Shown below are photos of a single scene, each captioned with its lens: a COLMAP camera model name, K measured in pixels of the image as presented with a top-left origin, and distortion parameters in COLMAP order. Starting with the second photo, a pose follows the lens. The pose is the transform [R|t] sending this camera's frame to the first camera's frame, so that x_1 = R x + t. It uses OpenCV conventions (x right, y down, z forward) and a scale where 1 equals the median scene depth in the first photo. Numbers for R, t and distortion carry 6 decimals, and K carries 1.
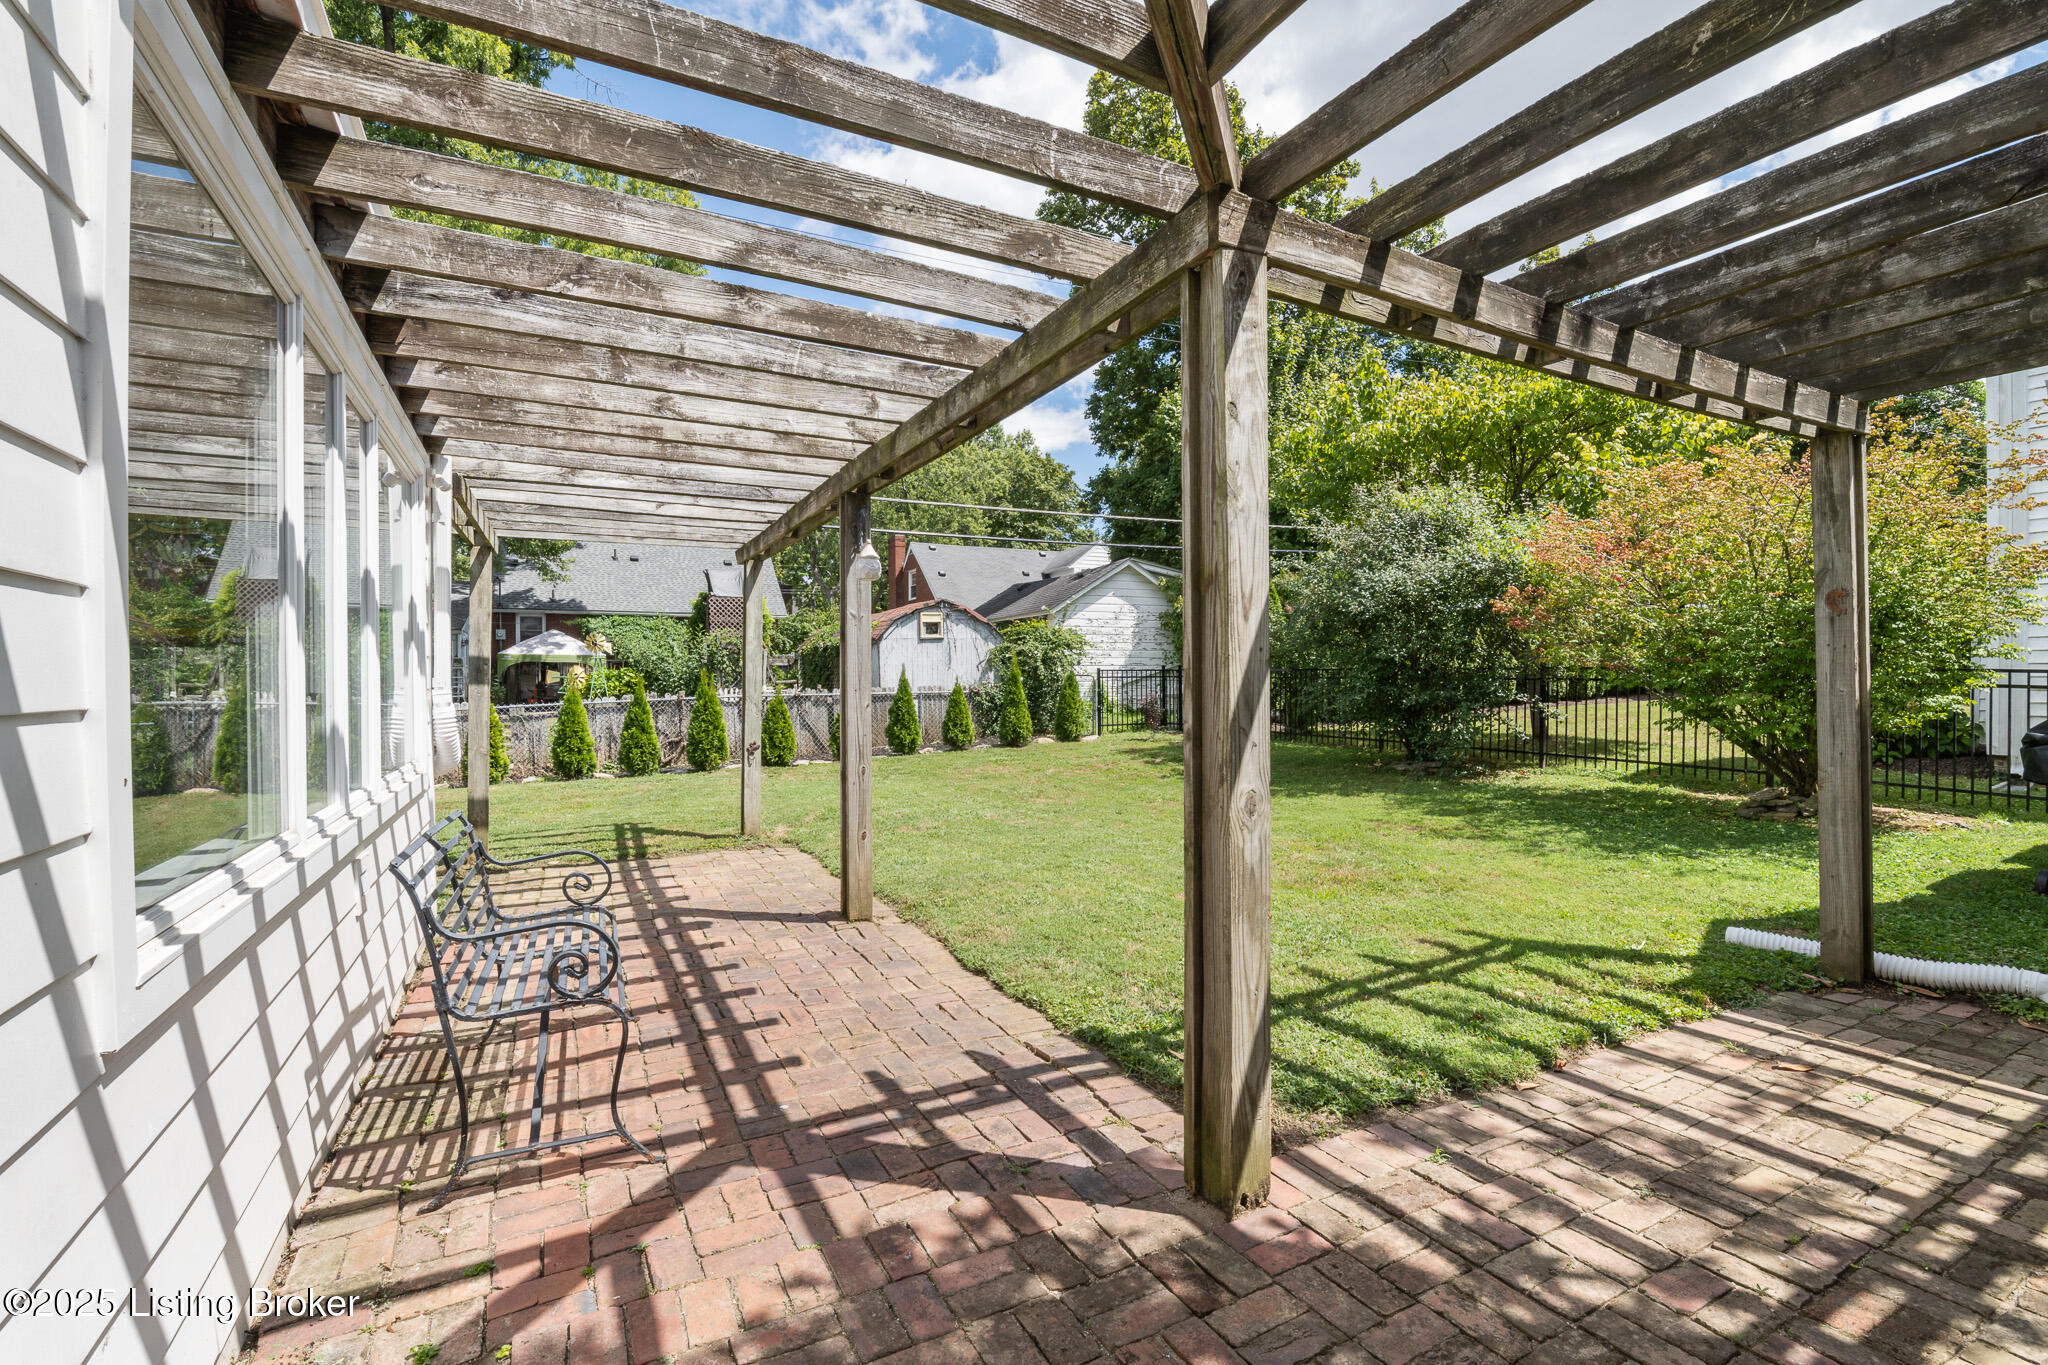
lens RADIAL K [[893.8, 0, 1024.3], [0, 893.8, 689.4], [0, 0, 1]] dist [-0.009928, -0.000077]
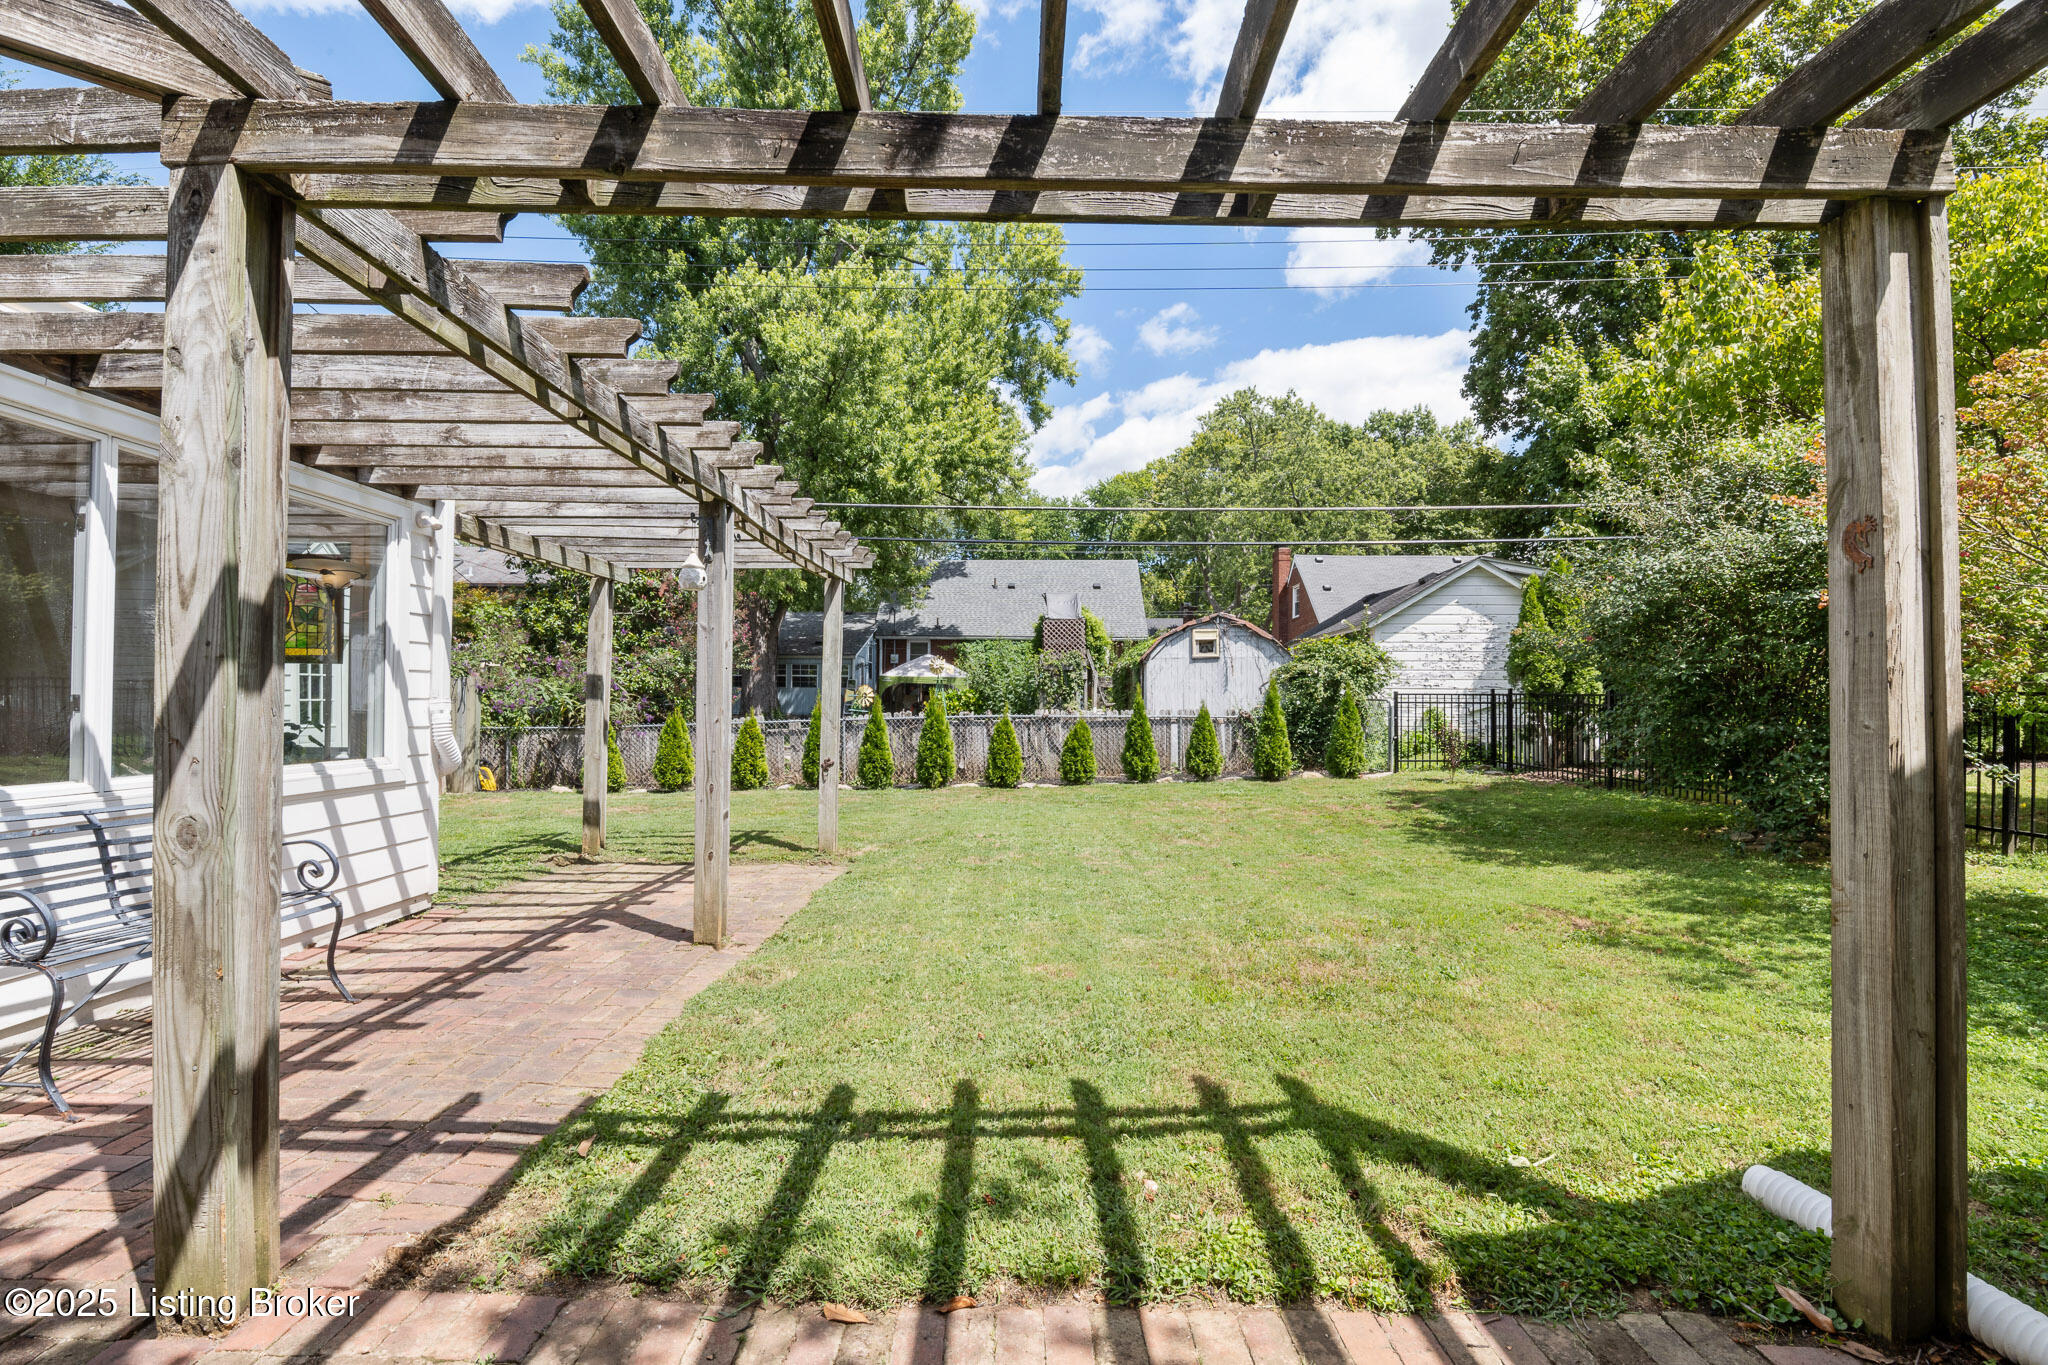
lens RADIAL K [[927.6, 0, 1011.7], [0, 927.6, 694.9], [0, 0, 1]] dist [-0.003457, -0.007886]
pose [[0.890498, 0.009080, -0.454897, 0.237483], [-0.018554, 0.999694, -0.016365, 0.000080], [0.454609, 0.023013, 0.890394, 0.108341]]
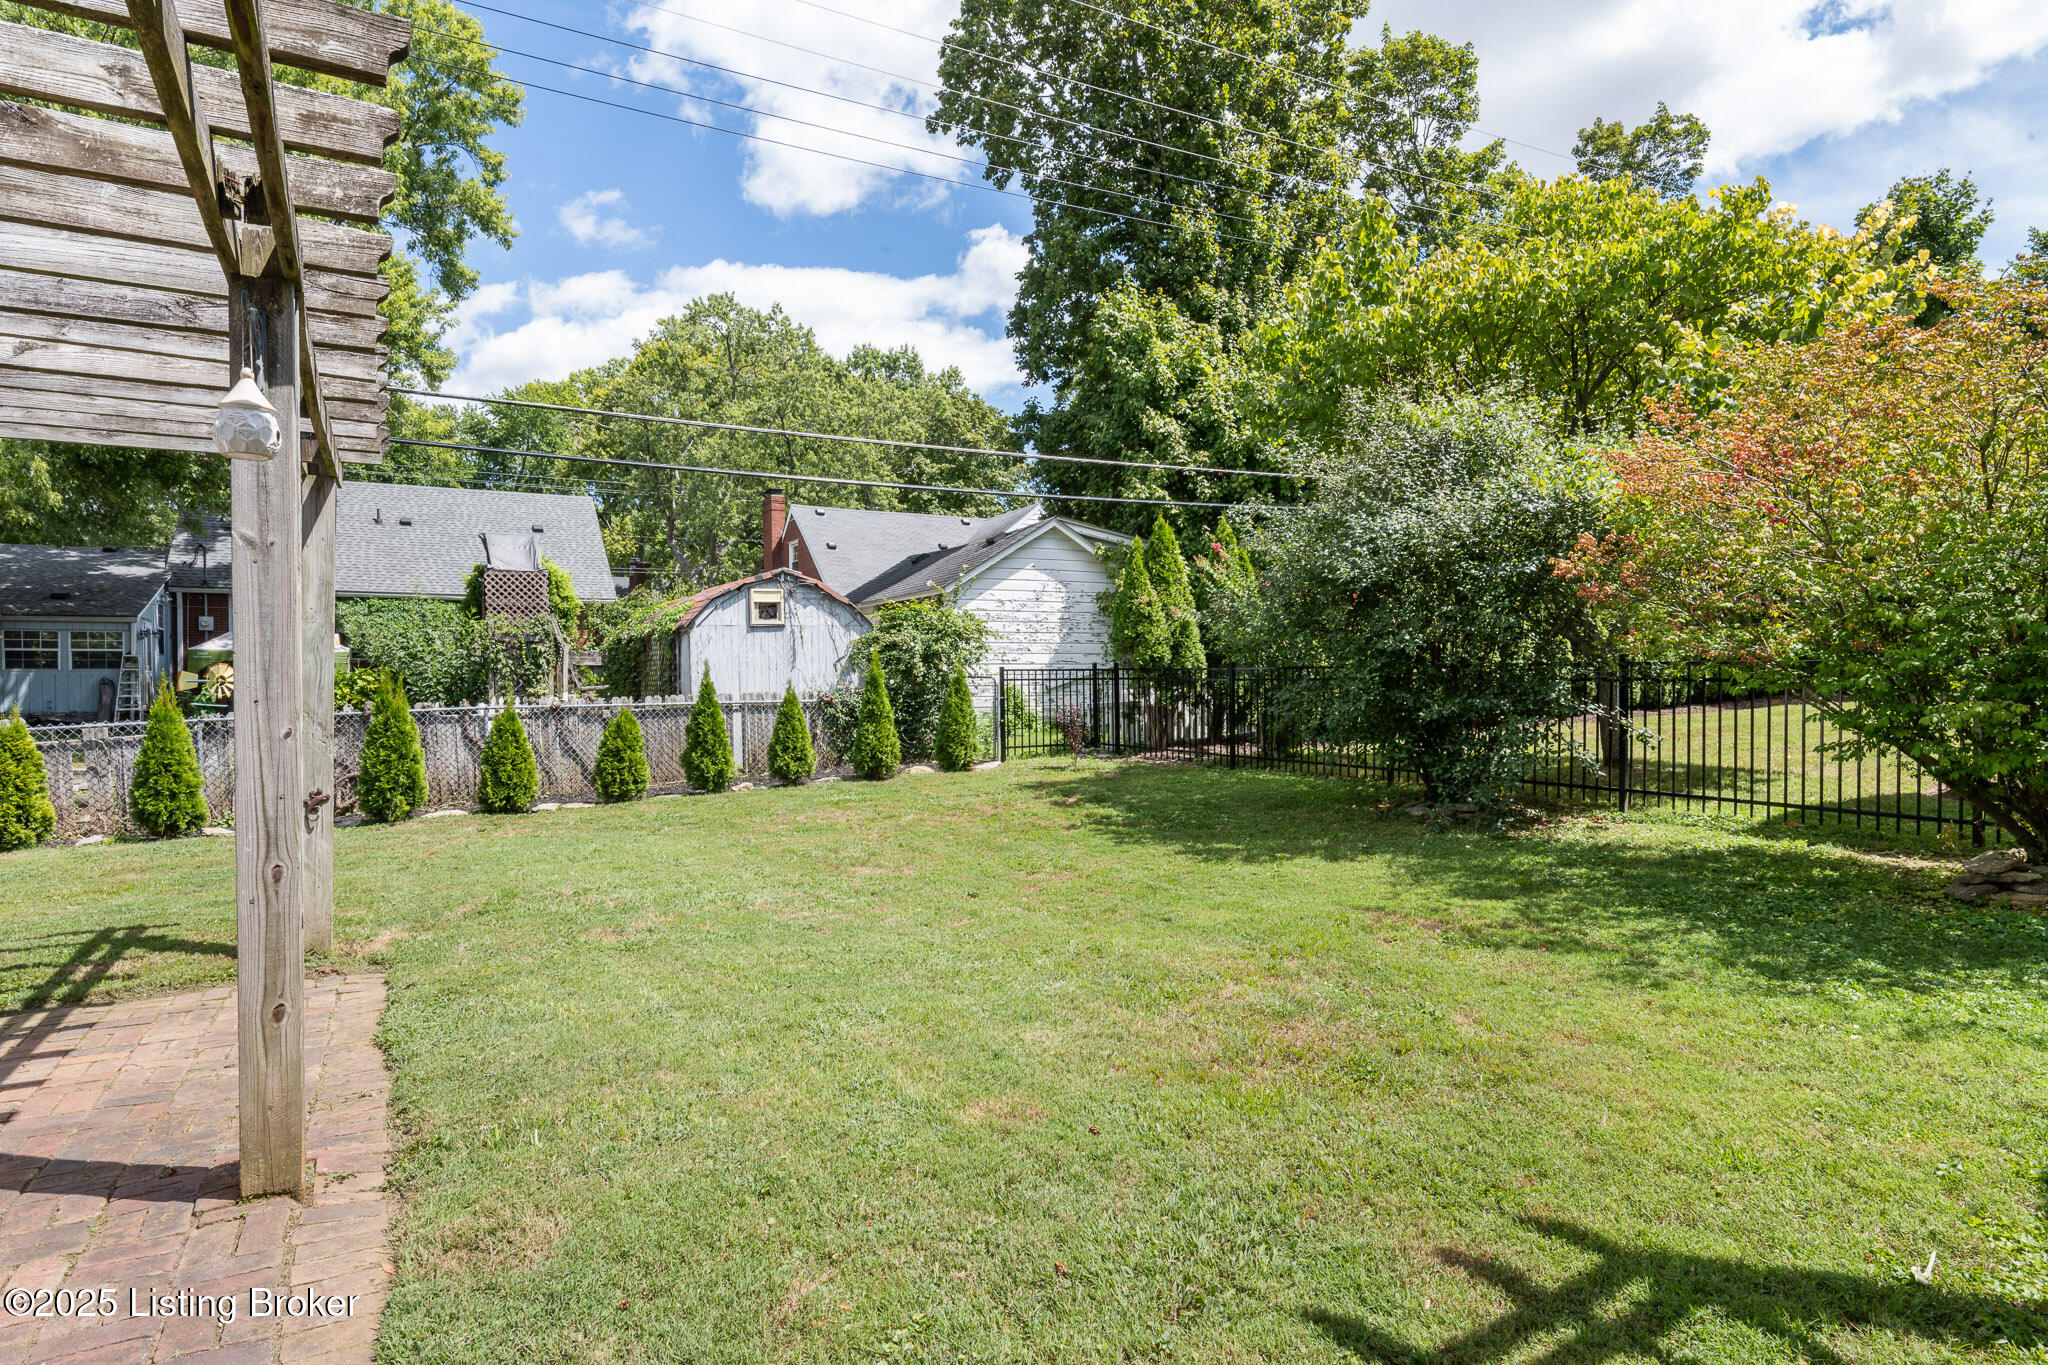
lens RADIAL K [[1120.6, 0, 1021.6], [0, 1120.6, 691.7], [0, 0, 1]] dist [0.008254, -0.001040]
pose [[0.998446, -0.002927, 0.055648, 0.074541], [0.003186, 0.999984, -0.004567, -0.000108], [-0.055634, 0.004737, 0.998440, 0.165470]]
